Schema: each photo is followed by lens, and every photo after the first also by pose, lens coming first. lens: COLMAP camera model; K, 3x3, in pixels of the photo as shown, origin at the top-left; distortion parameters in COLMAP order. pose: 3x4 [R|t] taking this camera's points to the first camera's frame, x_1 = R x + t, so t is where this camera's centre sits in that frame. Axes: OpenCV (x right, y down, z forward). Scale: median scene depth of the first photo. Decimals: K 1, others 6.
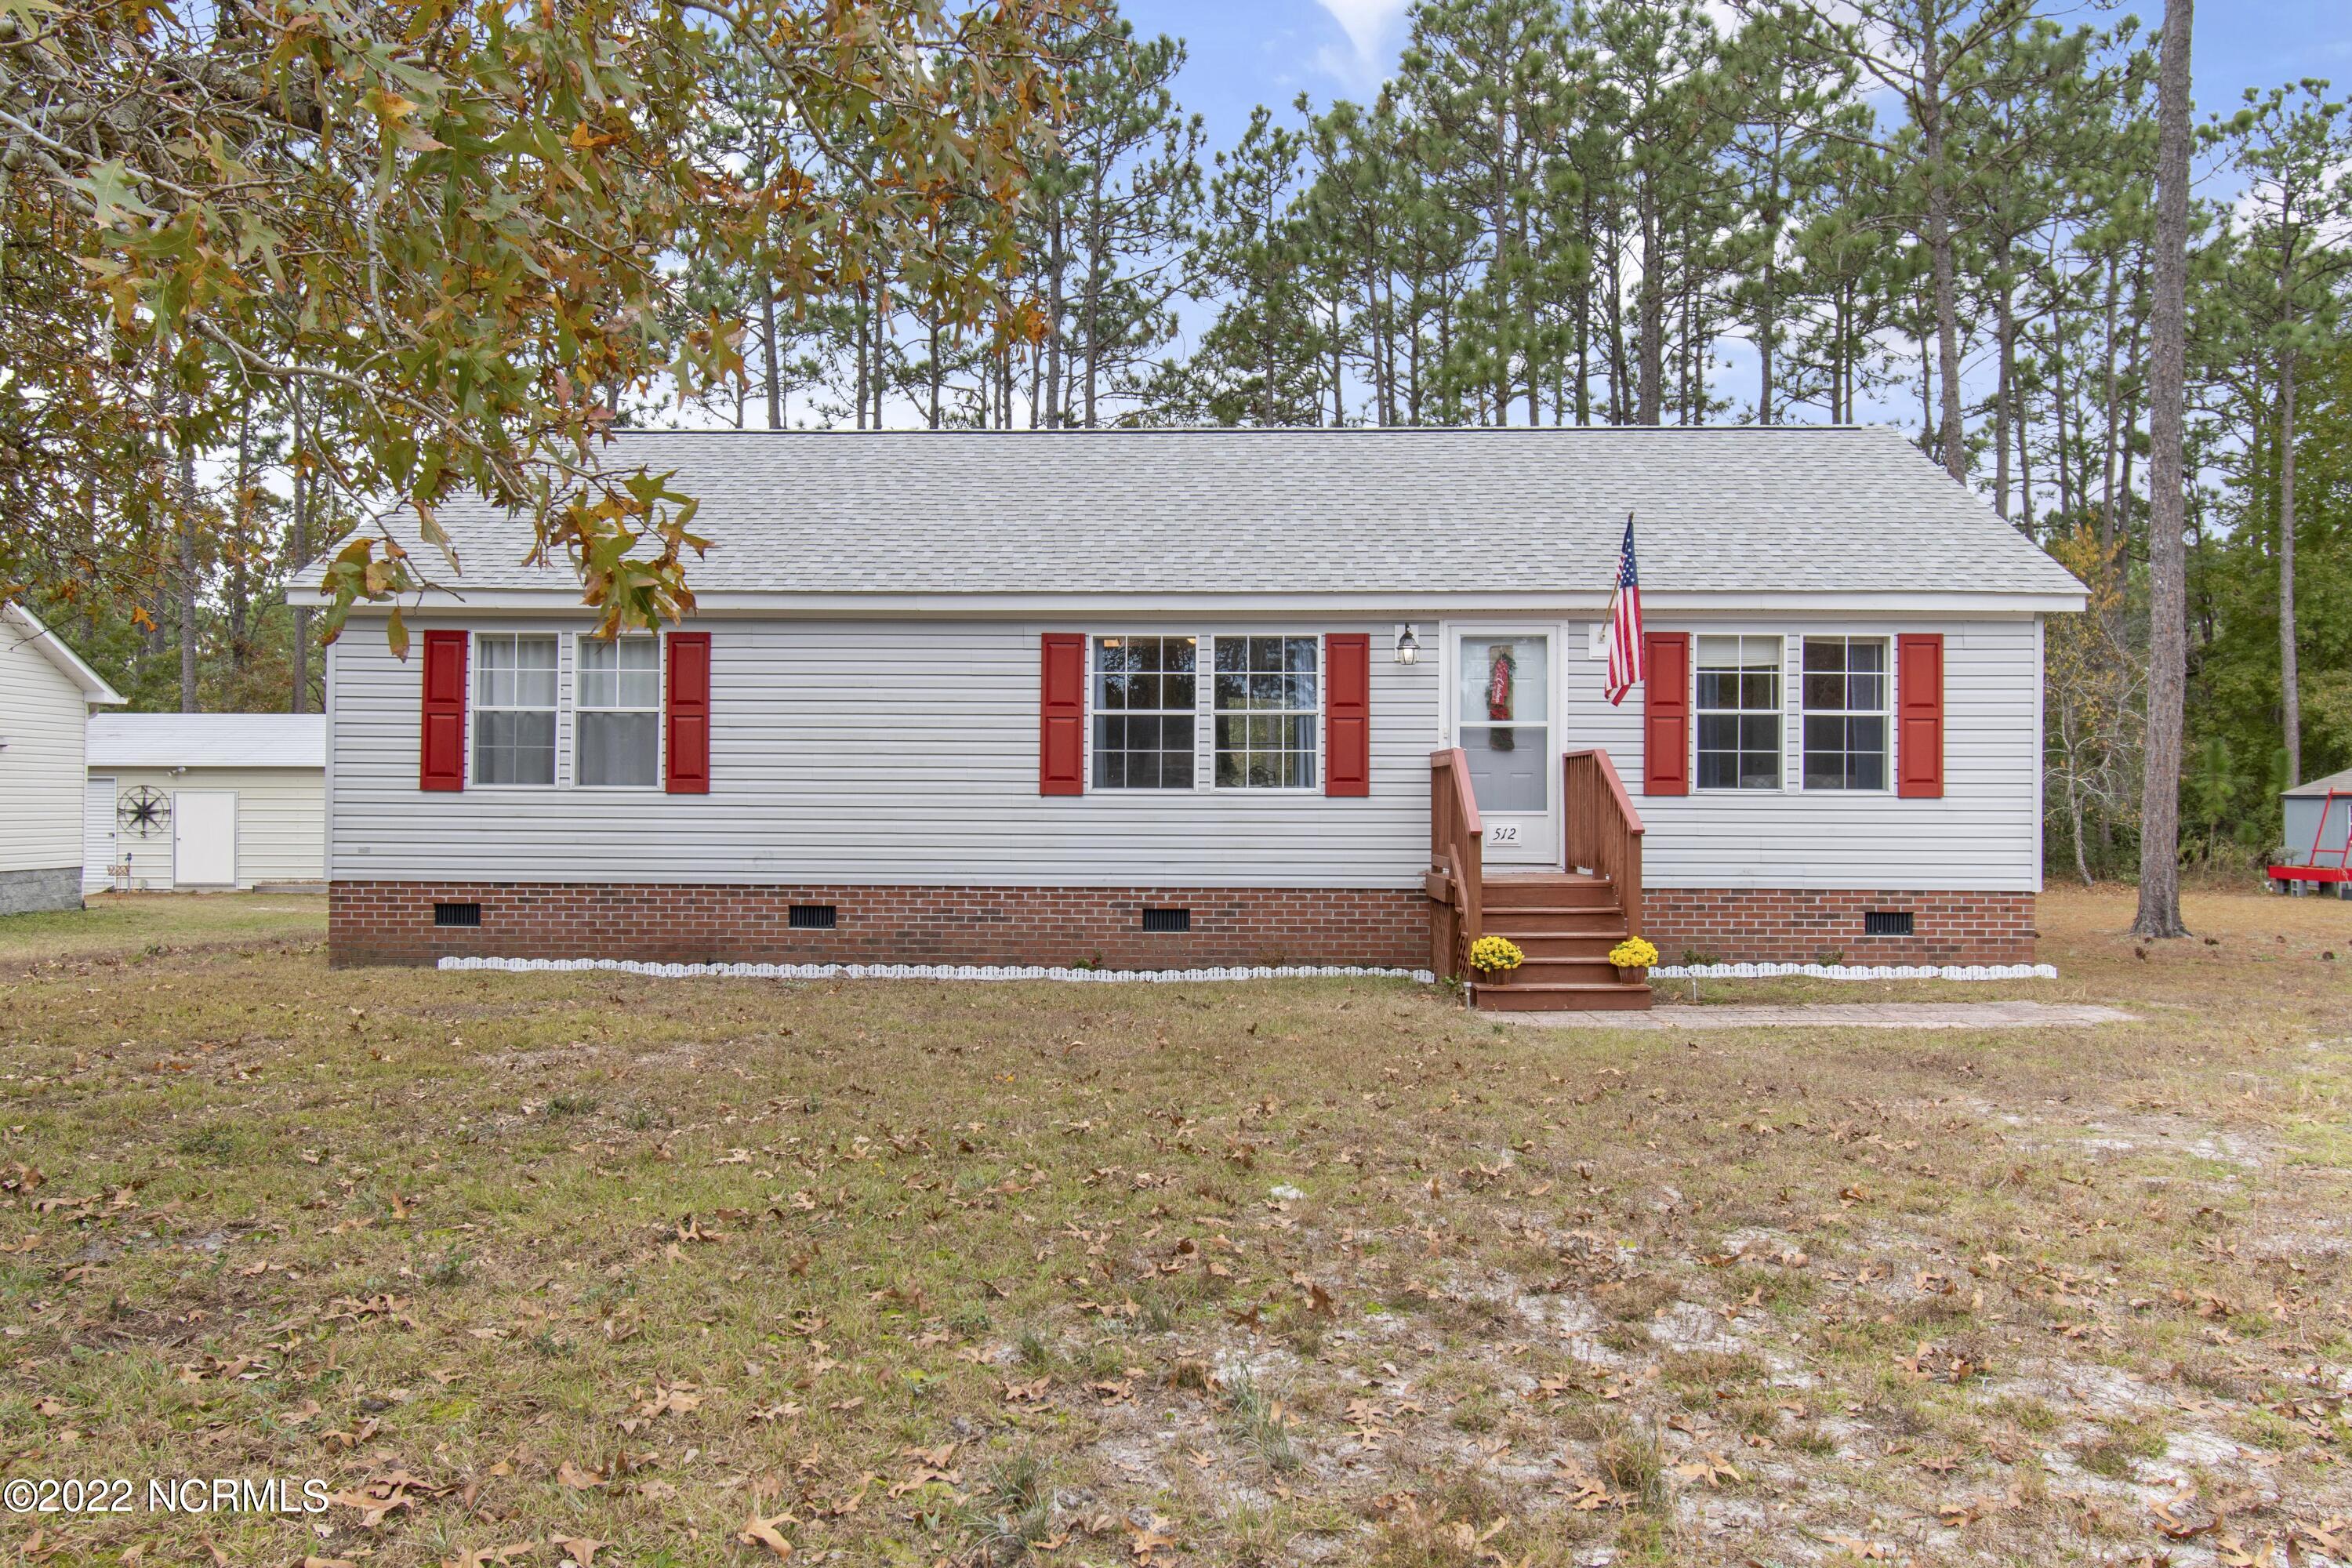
lens RADIAL K [[1725.7, 0, 1176.0], [0, 1725.7, 784.0], [0, 0, 1]] dist [-0.001755, -0.007155]
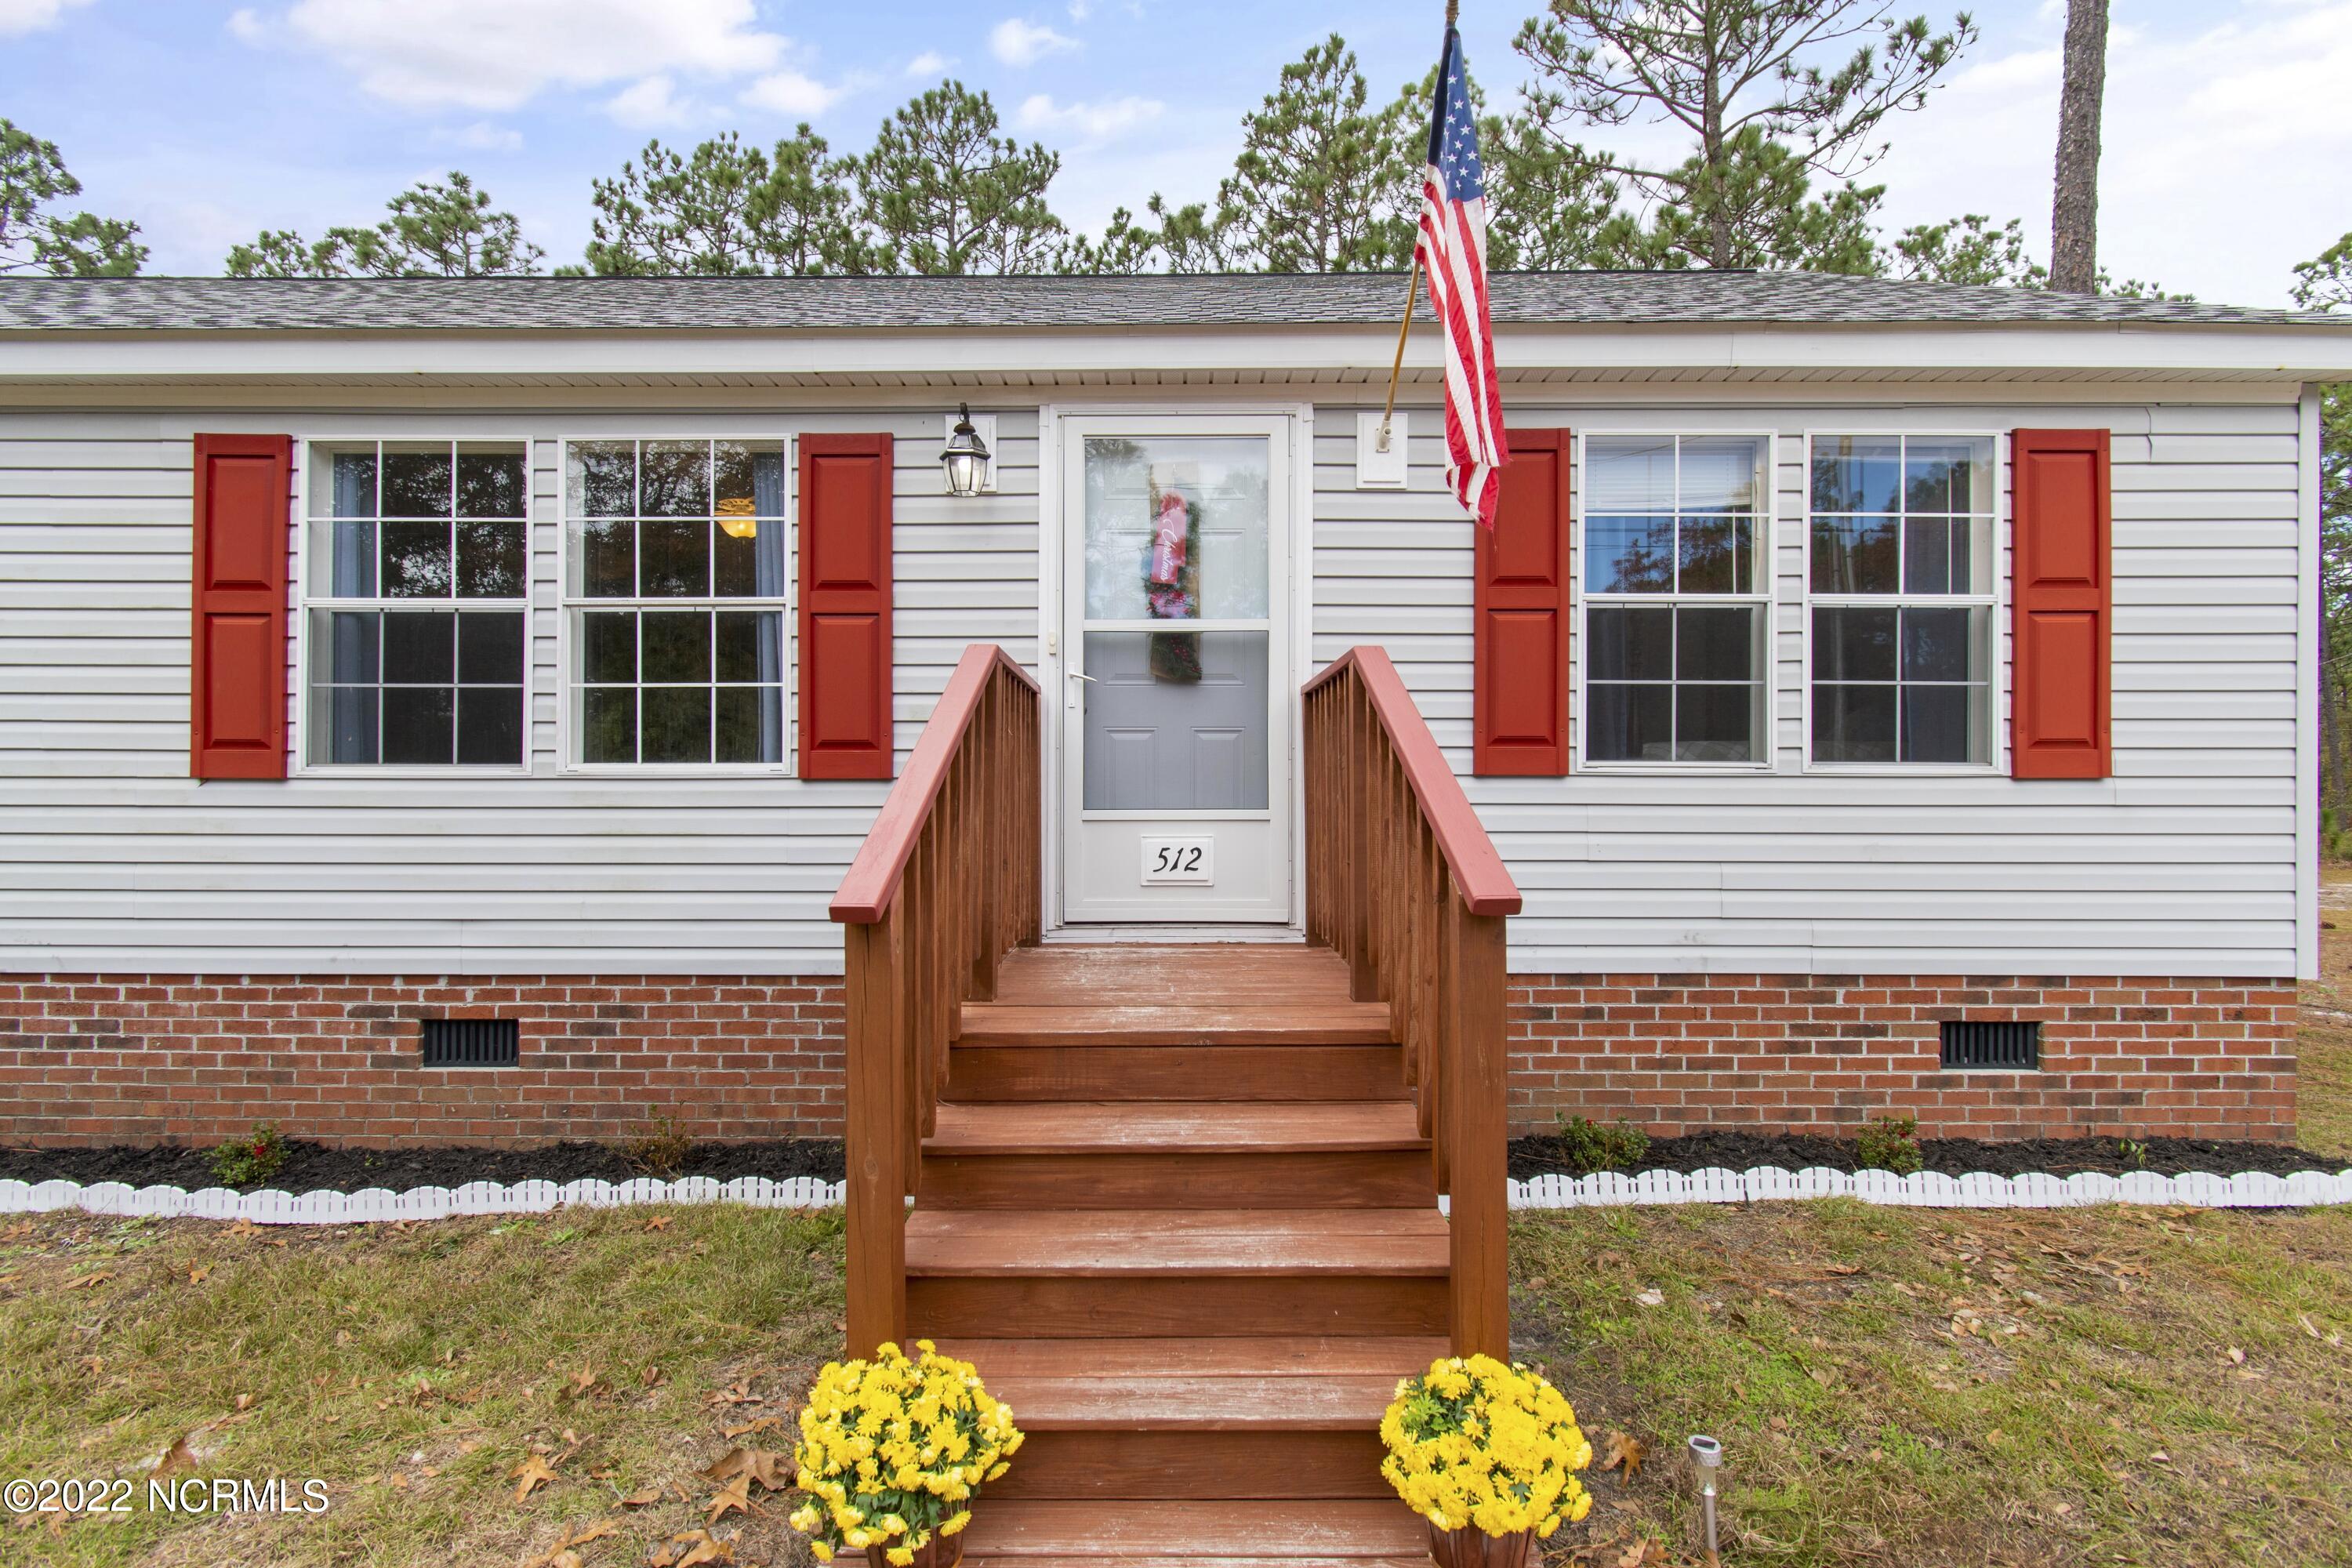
lens RADIAL K [[1028.8, 0, 1173.9], [0, 1028.8, 794.0], [0, 0, 1]] dist [0.000115, -0.000008]
pose [[0.999892, -0.003161, 0.014343, 0.184362], [0.003013, 0.999942, 0.010380, 0.008191], [-0.014375, -0.010336, 0.999843, 0.717343]]
